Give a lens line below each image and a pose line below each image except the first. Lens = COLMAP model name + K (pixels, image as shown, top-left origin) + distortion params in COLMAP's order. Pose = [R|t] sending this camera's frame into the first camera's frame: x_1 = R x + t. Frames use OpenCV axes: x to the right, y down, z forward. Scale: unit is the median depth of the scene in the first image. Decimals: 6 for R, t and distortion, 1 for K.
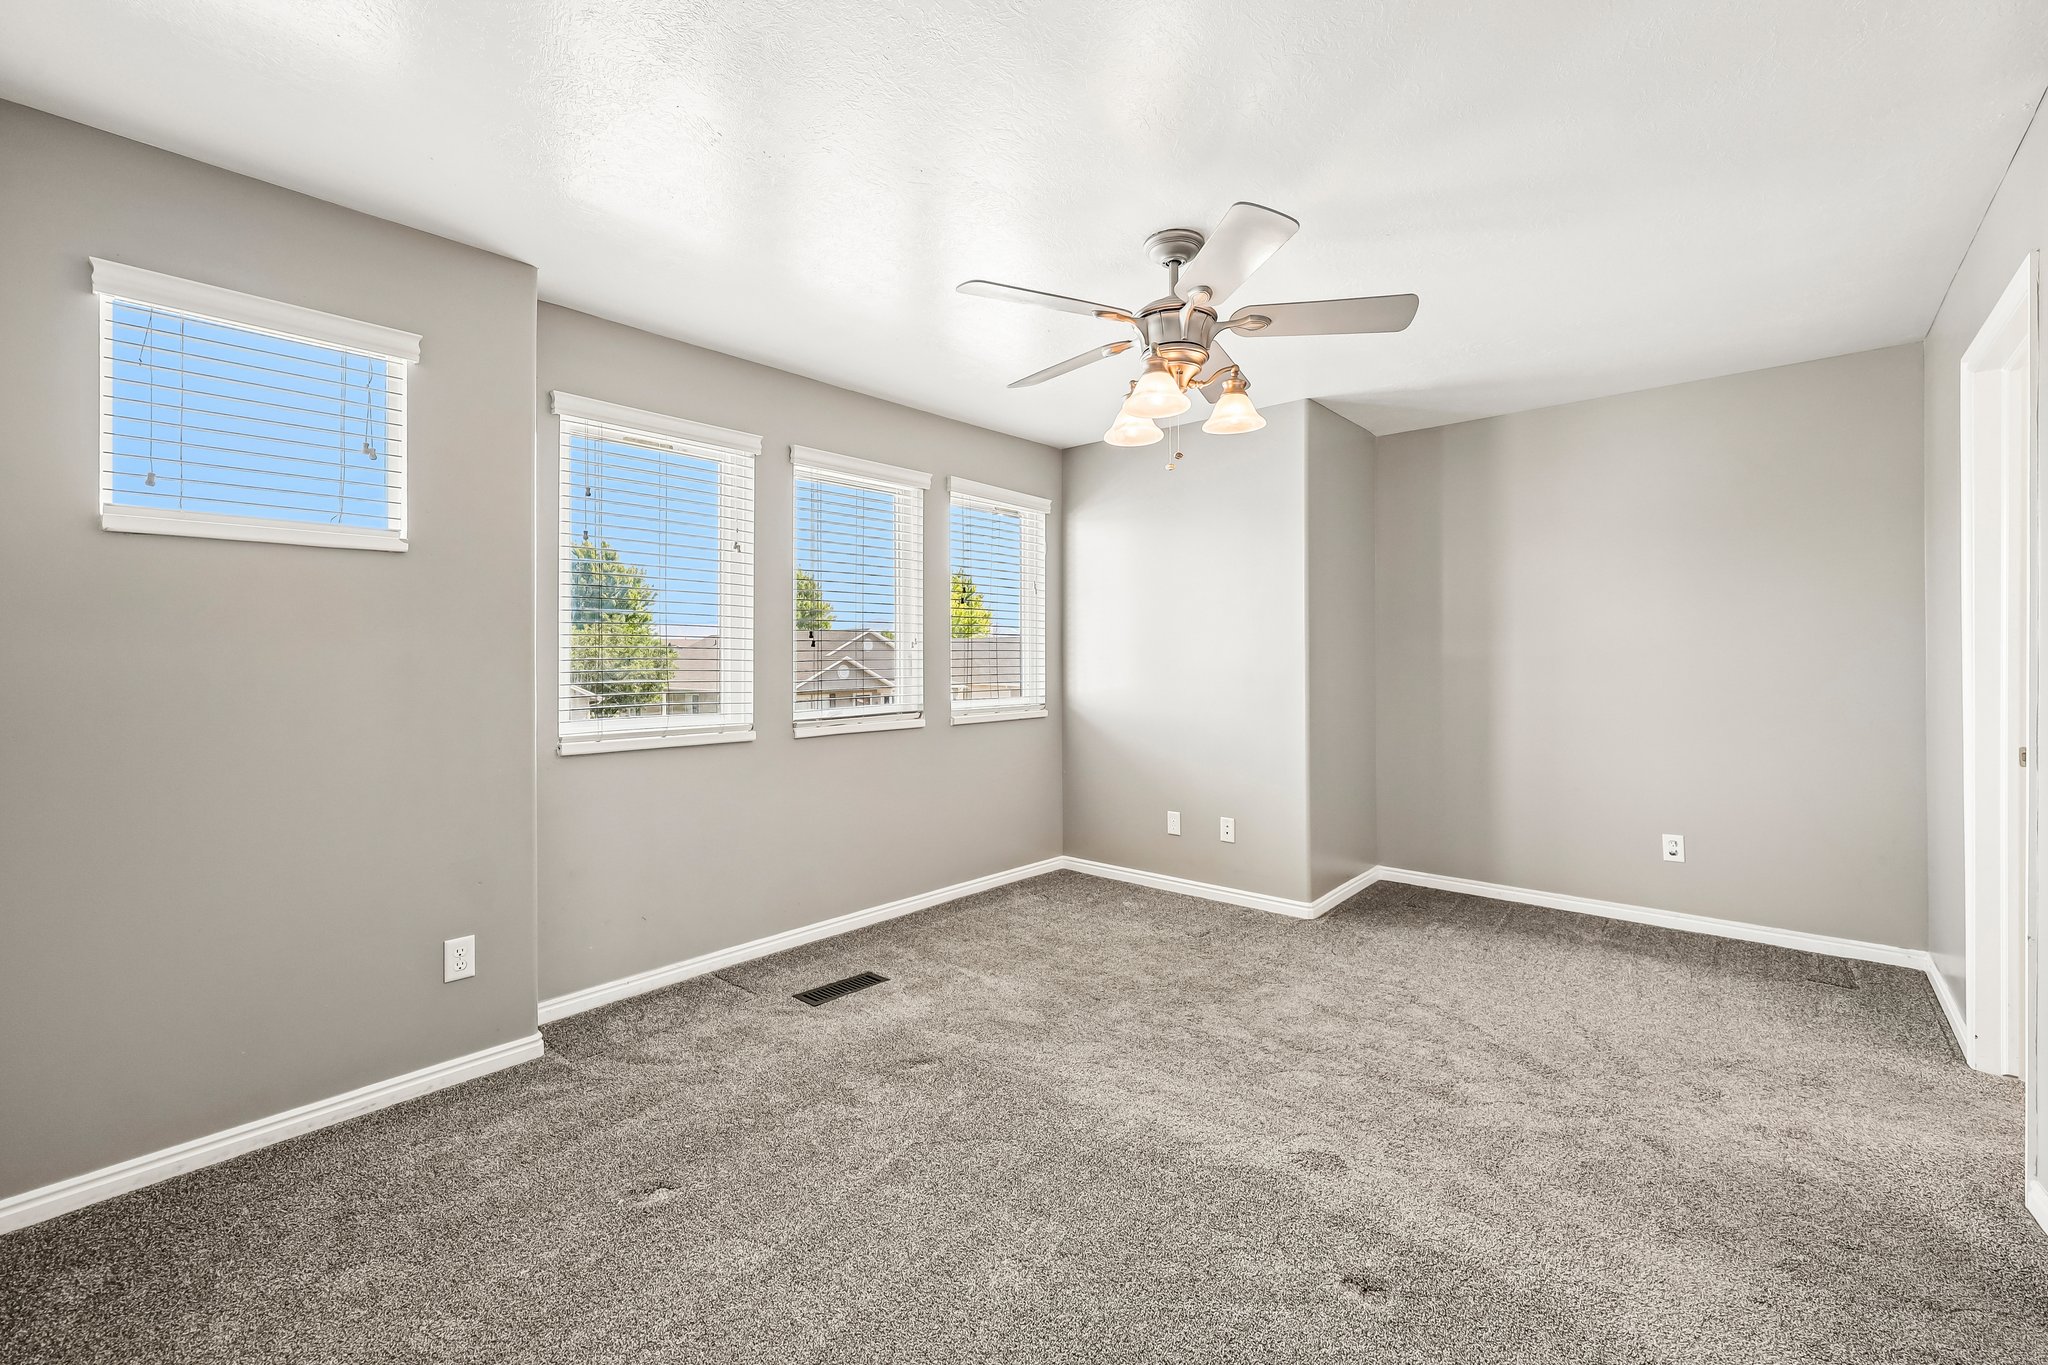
lens RADIAL K [[838.6, 0, 1023.7], [0, 838.6, 663.3], [0, 0, 1]] dist [-0.000822, 0.000698]
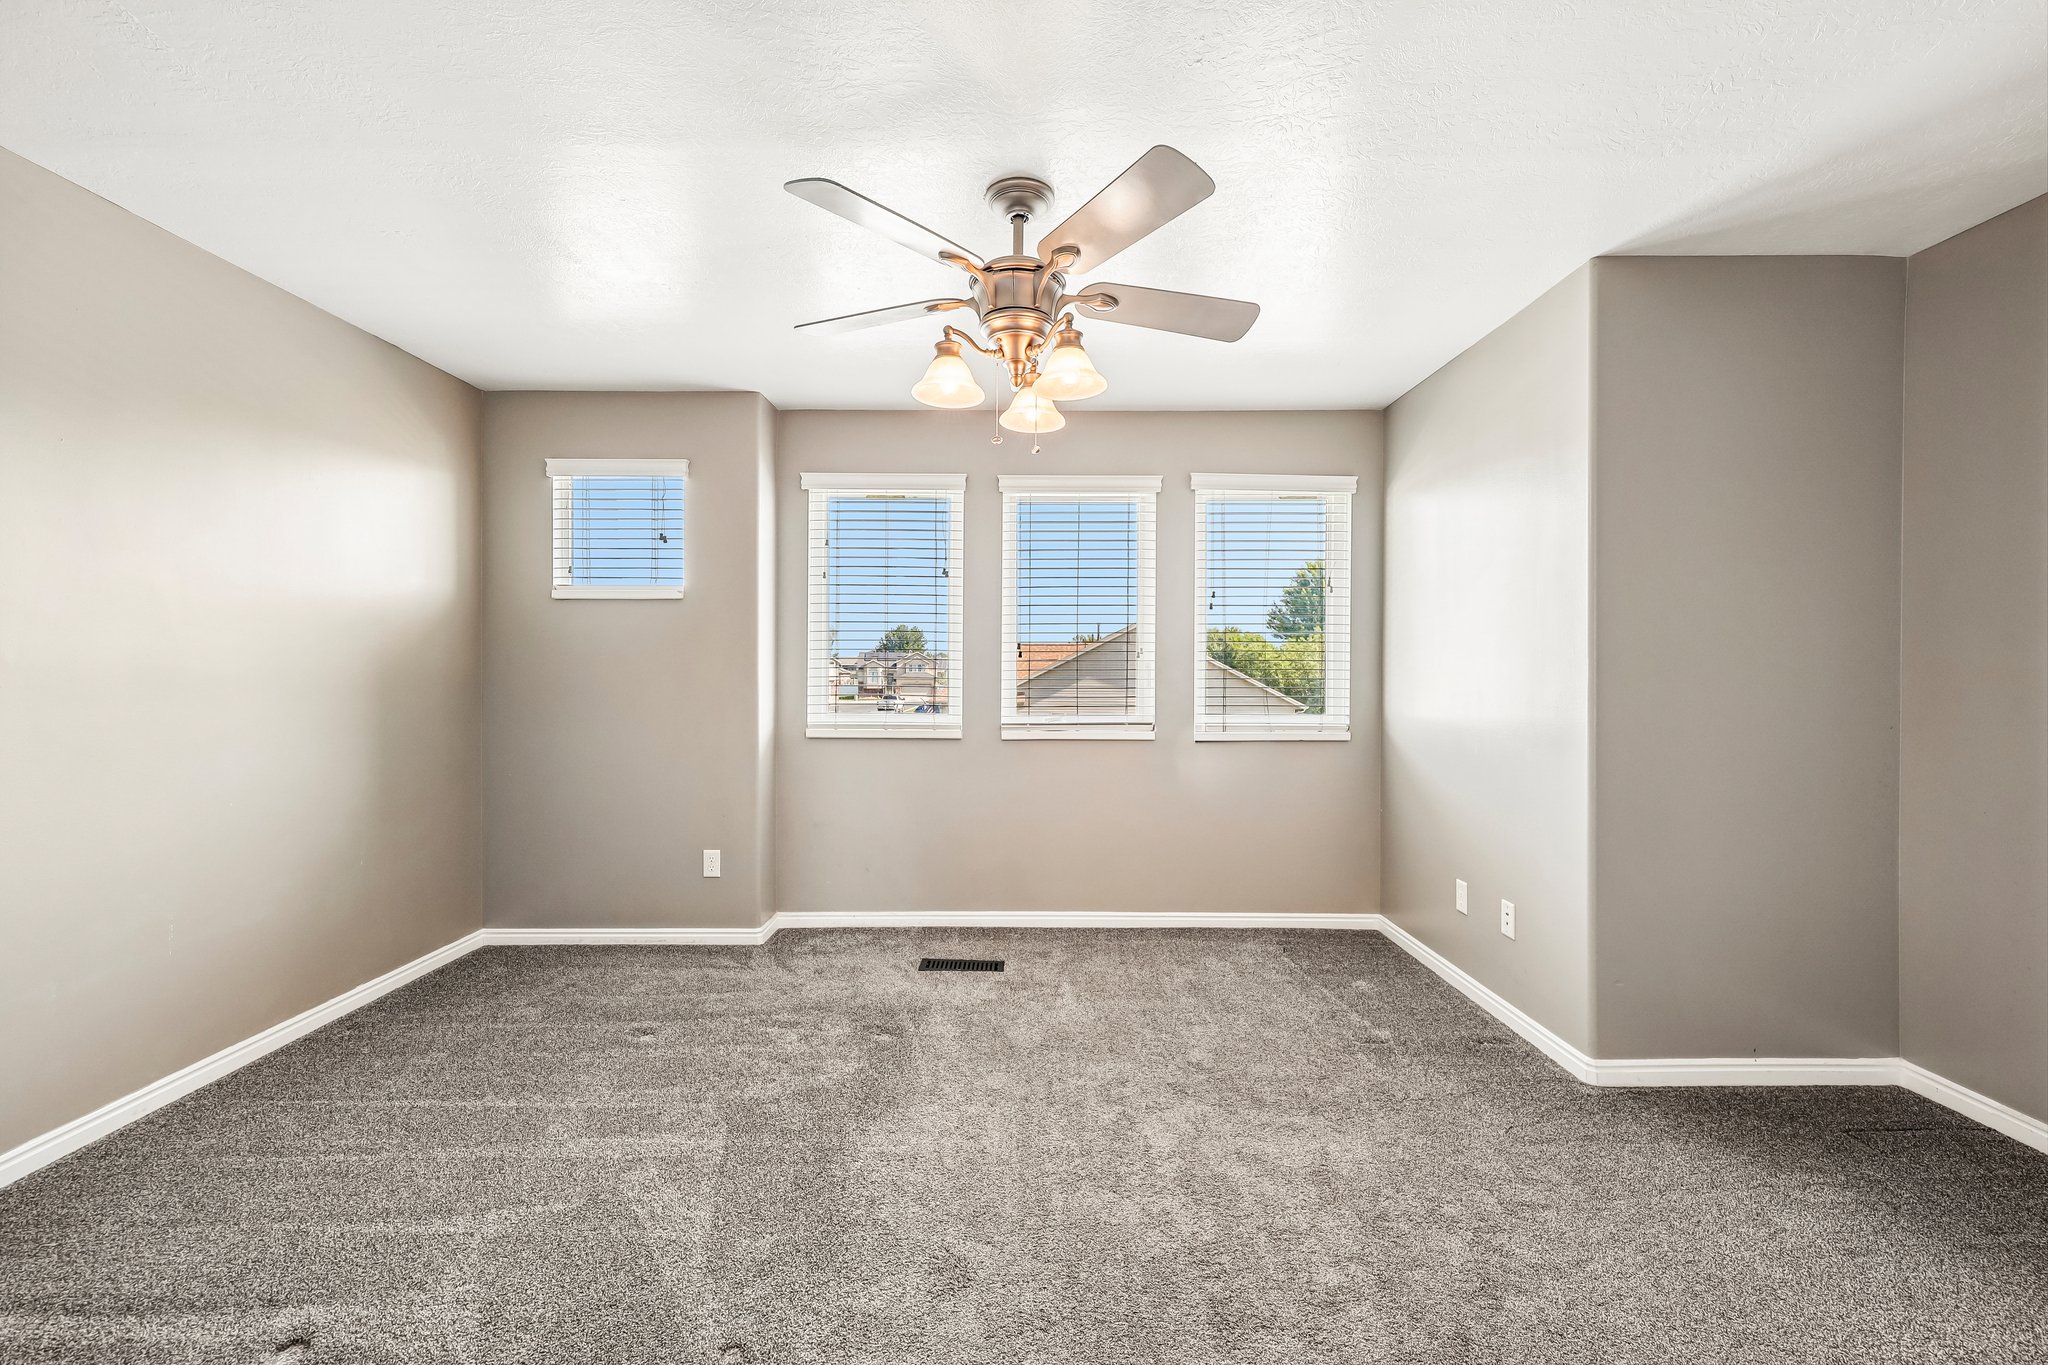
lens RADIAL K [[838.6, 0, 1023.3], [0, 838.6, 681.1], [0, 0, 1]] dist [-0.000822, 0.000698]
pose [[0.663251, 0.016194, -0.748222, 0.646553], [-0.010265, 0.999869, 0.012541, -0.002508], [0.748327, -0.000638, 0.663330, 0.319709]]
